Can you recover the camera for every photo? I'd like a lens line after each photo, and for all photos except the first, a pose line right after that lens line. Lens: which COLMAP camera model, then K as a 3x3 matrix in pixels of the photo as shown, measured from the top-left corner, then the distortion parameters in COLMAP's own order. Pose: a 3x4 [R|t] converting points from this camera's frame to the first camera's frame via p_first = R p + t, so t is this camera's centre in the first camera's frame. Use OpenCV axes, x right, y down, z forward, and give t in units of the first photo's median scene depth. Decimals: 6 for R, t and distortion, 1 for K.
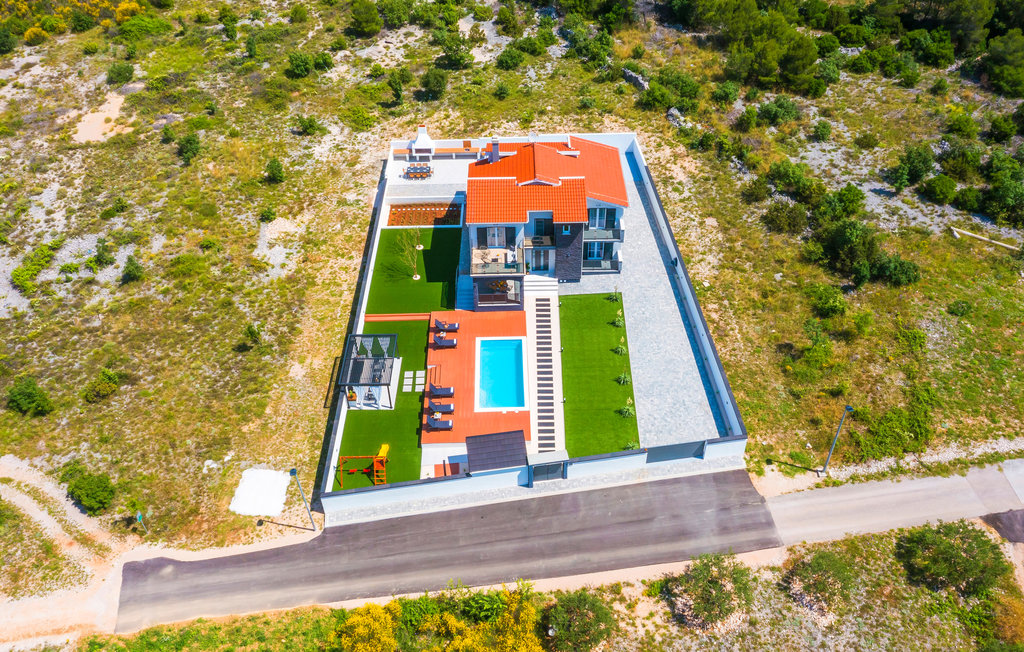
lens RADIAL K [[917.7, 0, 512.0], [0, 917.7, 326.0], [0, 0, 1]] dist [-0.009516, -0.004691]
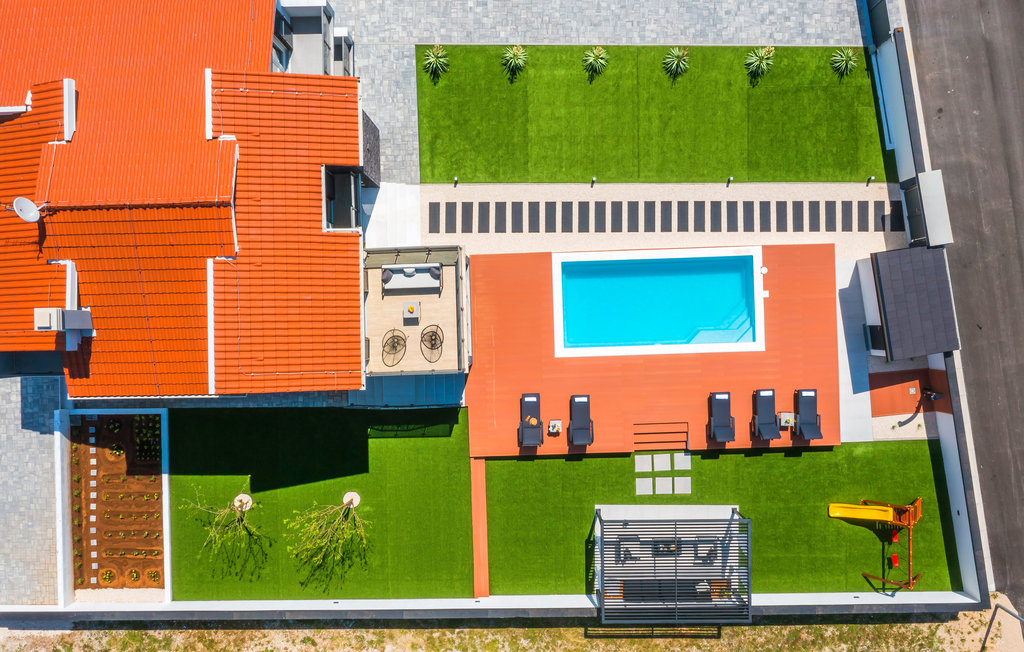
lens RADIAL K [[917.7, 0, 512.0], [0, 917.7, 326.0], [0, 0, 1]] dist [-0.009516, -0.004691]
pose [[-0.012943, -0.999885, 0.007889, -0.026671], [0.660449, -0.002625, 0.750866, -0.368029], [-0.750759, 0.014928, 0.660407, 0.706287]]
